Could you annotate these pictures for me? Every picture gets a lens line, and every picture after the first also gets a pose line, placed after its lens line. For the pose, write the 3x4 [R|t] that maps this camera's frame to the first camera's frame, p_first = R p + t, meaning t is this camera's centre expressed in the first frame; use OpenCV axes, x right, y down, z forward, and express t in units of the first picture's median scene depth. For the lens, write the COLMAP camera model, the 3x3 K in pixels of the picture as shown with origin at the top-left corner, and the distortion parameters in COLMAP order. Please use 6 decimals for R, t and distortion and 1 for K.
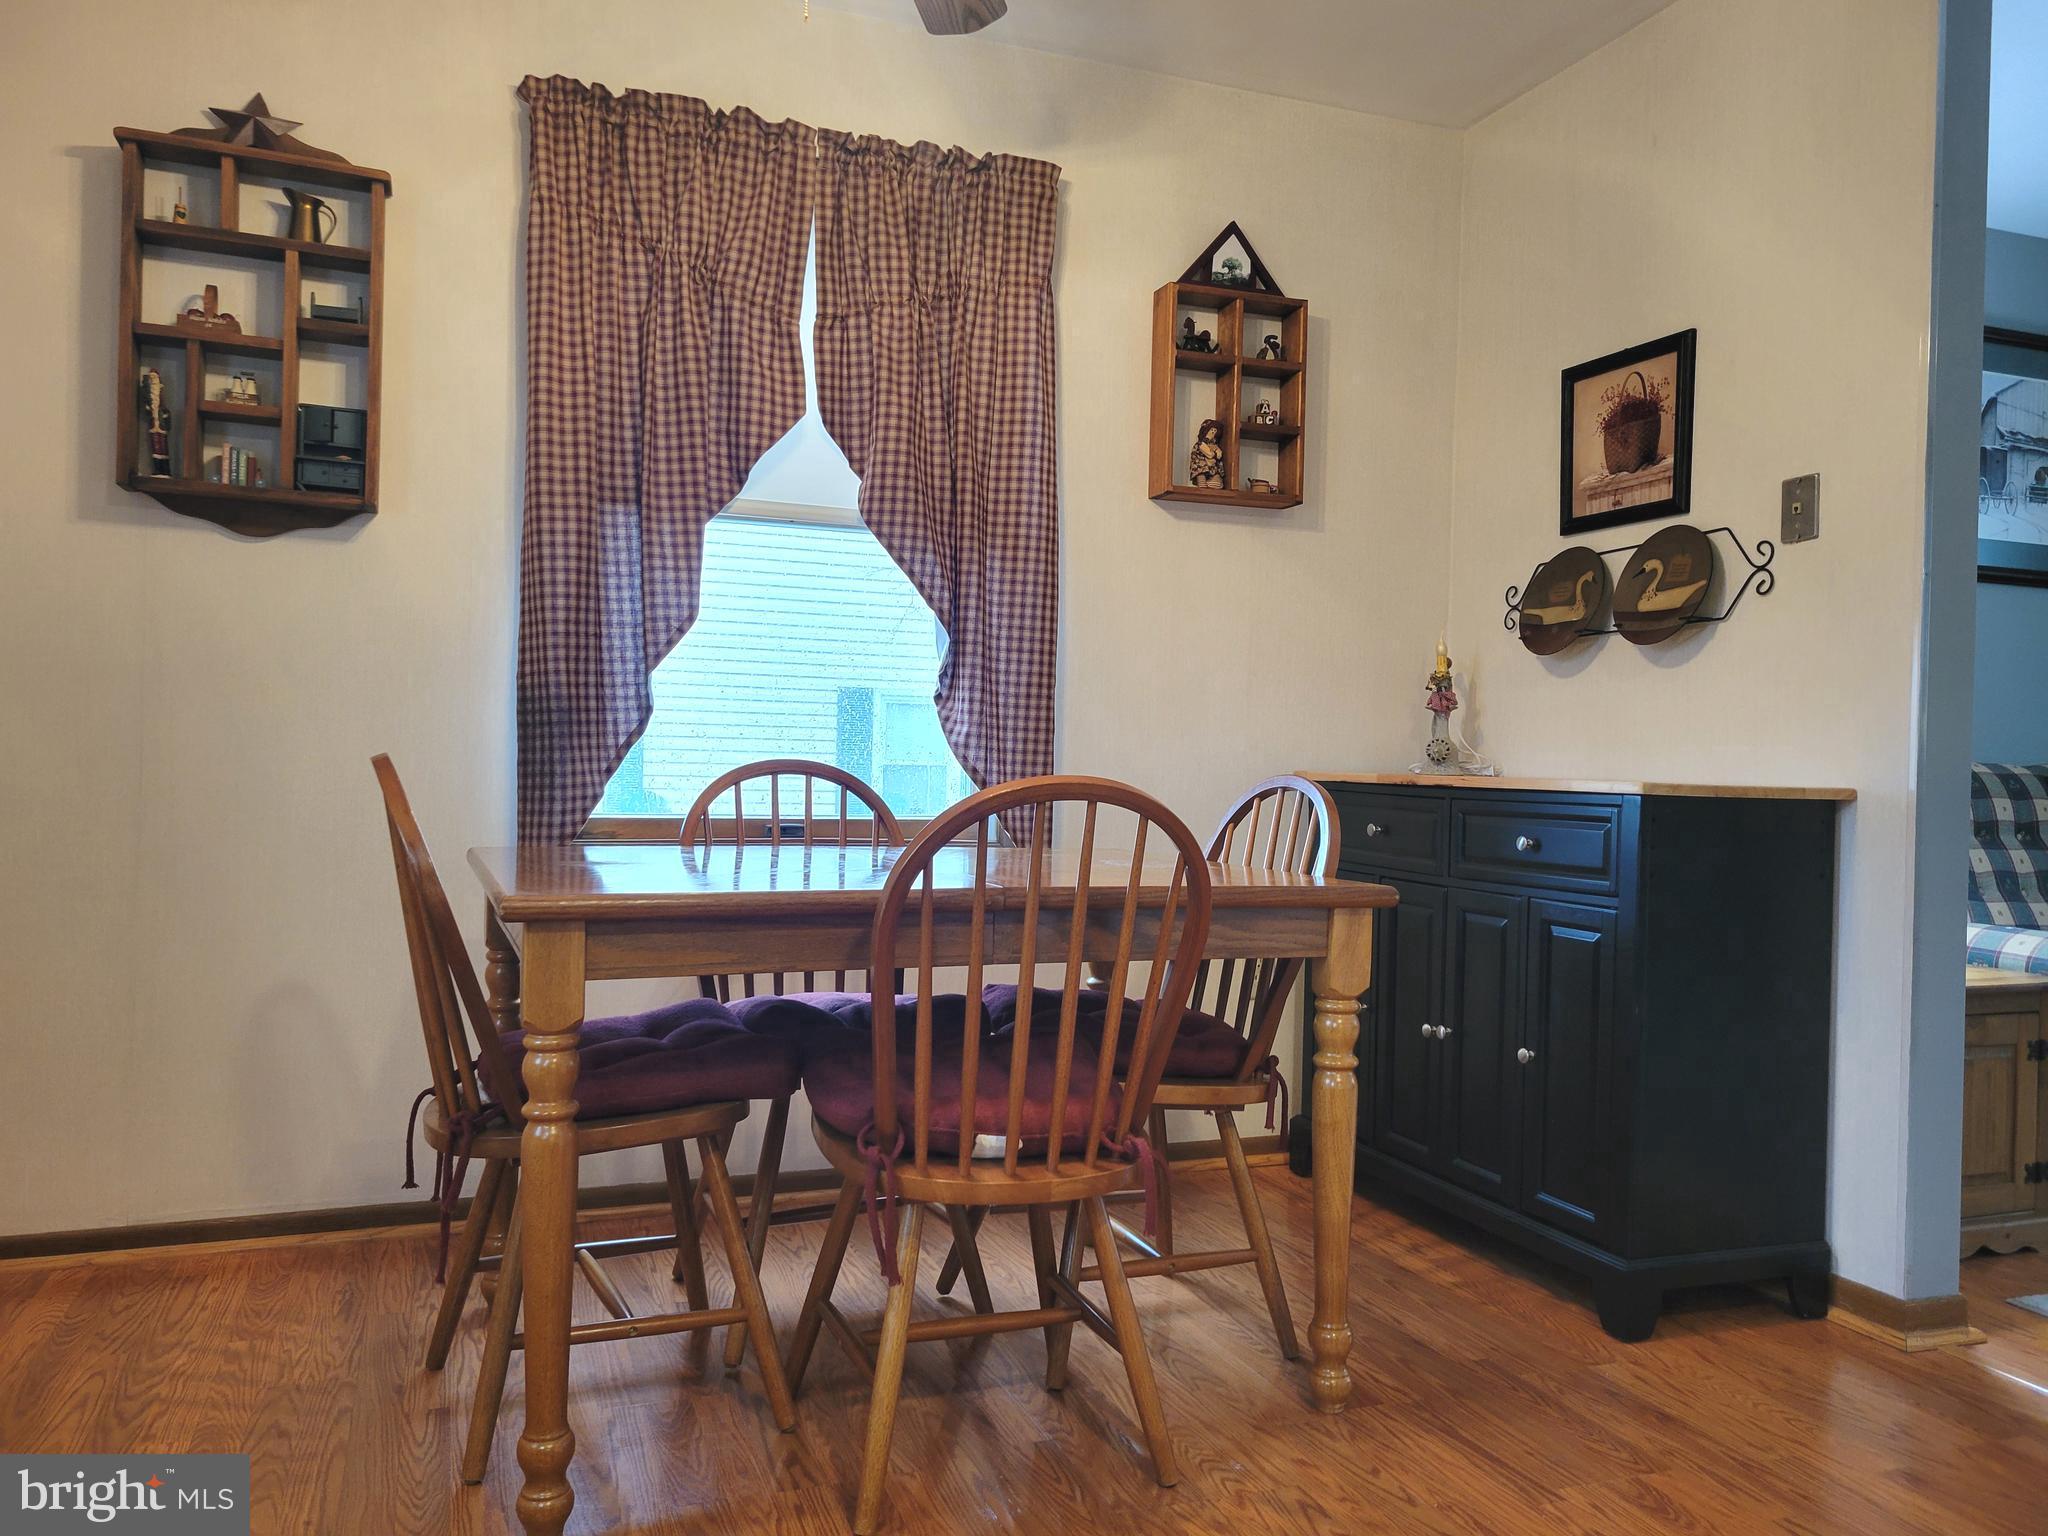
lens RADIAL K [[1522.6, 0, 1024.0], [0, 1522.6, 768.0], [0, 0, 1]] dist [0.057294, -0.040878]
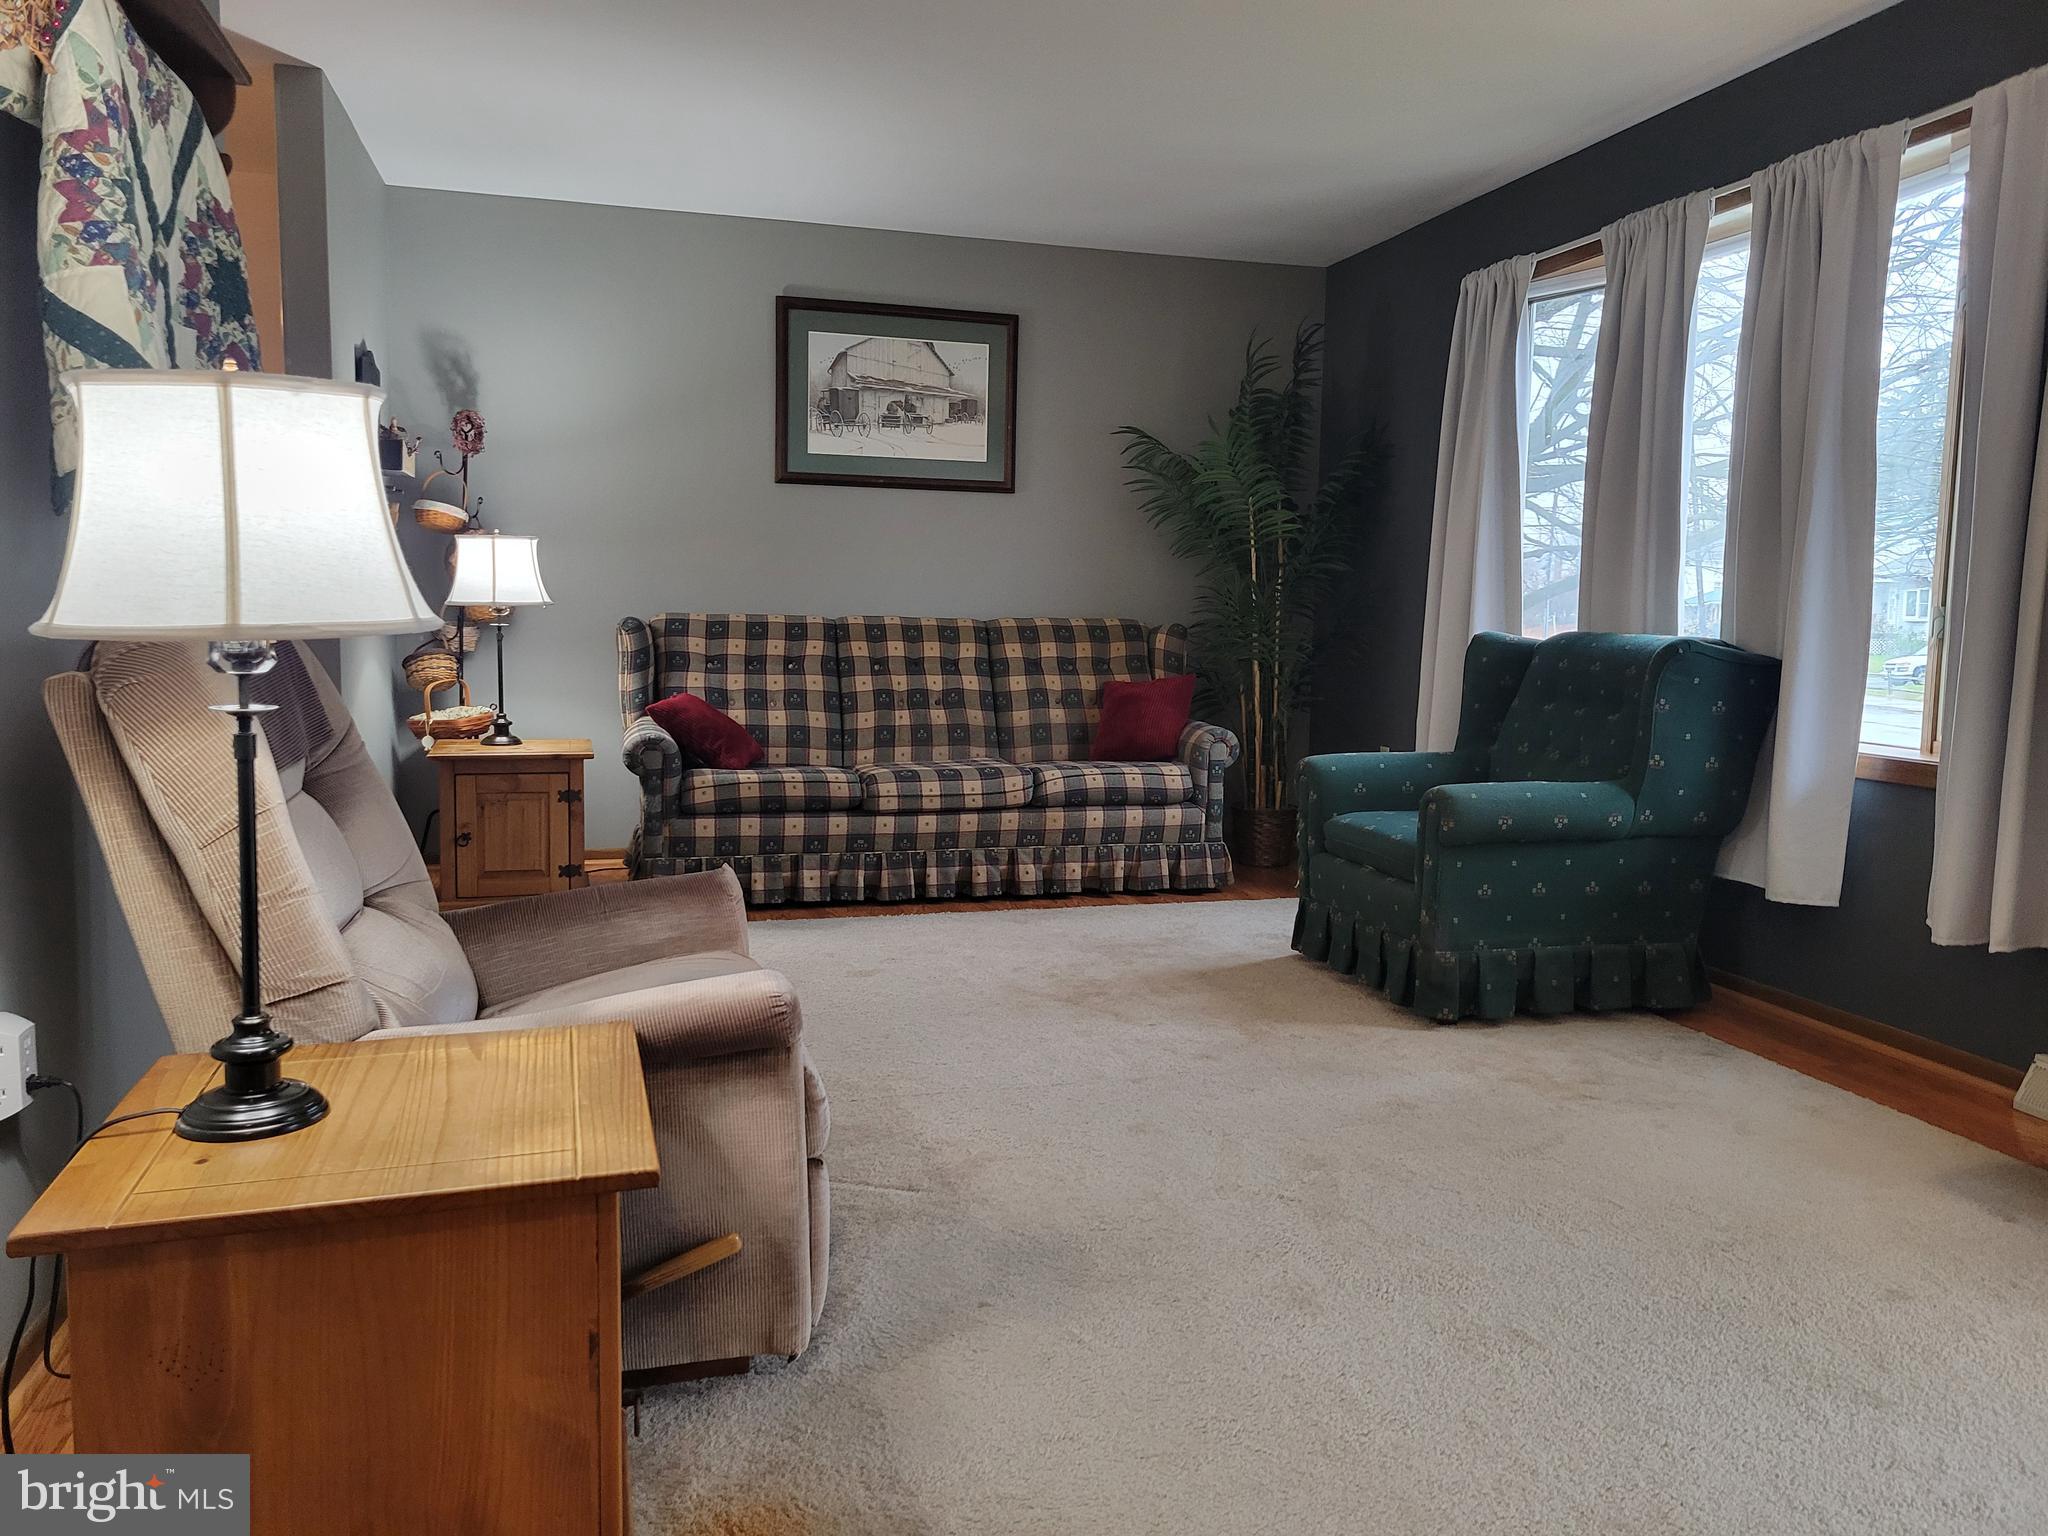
lens RADIAL K [[1522.6, 0, 1024.0], [0, 1522.6, 768.0], [0, 0, 1]] dist [0.057294, -0.040878]
pose [[0.994663, 0.013606, -0.102276, 1.172439], [-0.002507, 0.994161, 0.107880, -0.019778], [0.103147, -0.107048, 0.988889, -0.482190]]
